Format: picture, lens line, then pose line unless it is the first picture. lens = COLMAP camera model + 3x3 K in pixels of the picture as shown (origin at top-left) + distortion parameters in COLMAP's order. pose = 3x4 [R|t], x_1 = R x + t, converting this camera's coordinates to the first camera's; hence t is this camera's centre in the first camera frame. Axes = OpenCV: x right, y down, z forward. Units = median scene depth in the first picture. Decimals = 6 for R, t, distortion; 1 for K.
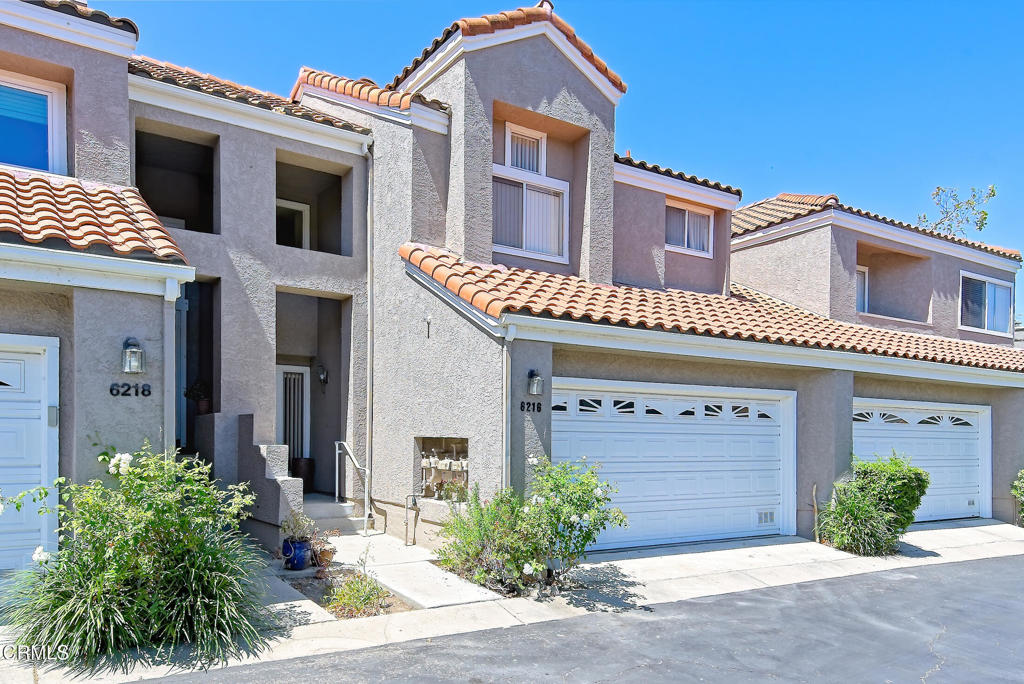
lens RADIAL K [[697.8, 0, 511.3], [0, 697.8, 340.1], [0, 0, 1]] dist [0.006691, 0.001618]
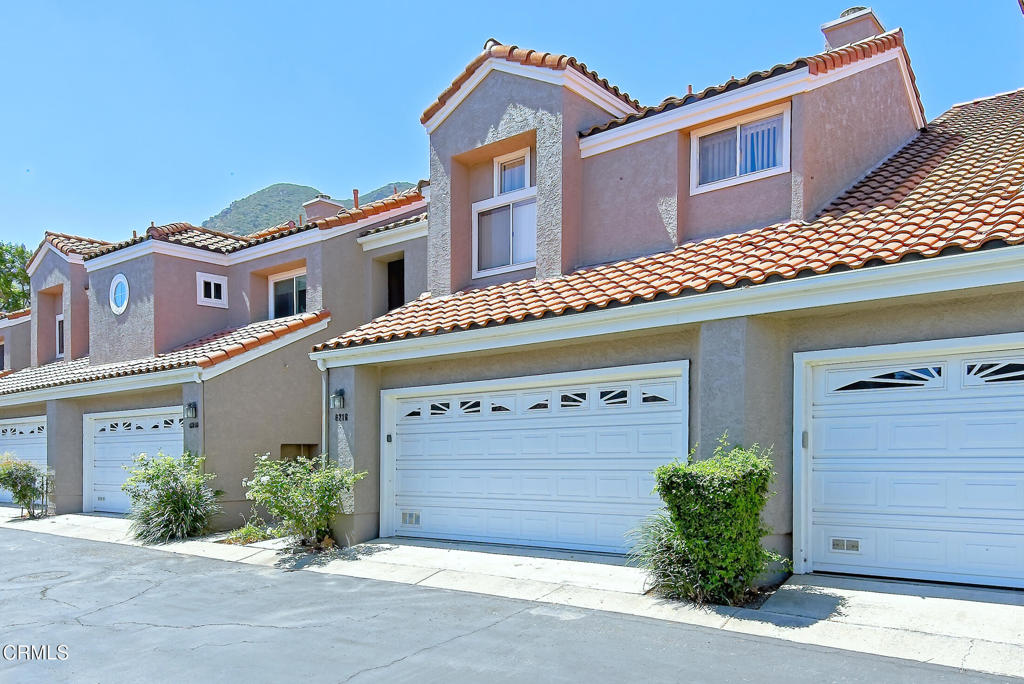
lens RADIAL K [[656.6, 0, 512.0], [0, 656.6, 343.3], [0, 0, 1]] dist [-0.033540, 0.001046]
pose [[0.382394, -0.153329, -0.911189, 1.070219], [0.161999, 0.981986, -0.097258, 0.105033], [0.909688, -0.110421, 0.400345, 0.655102]]
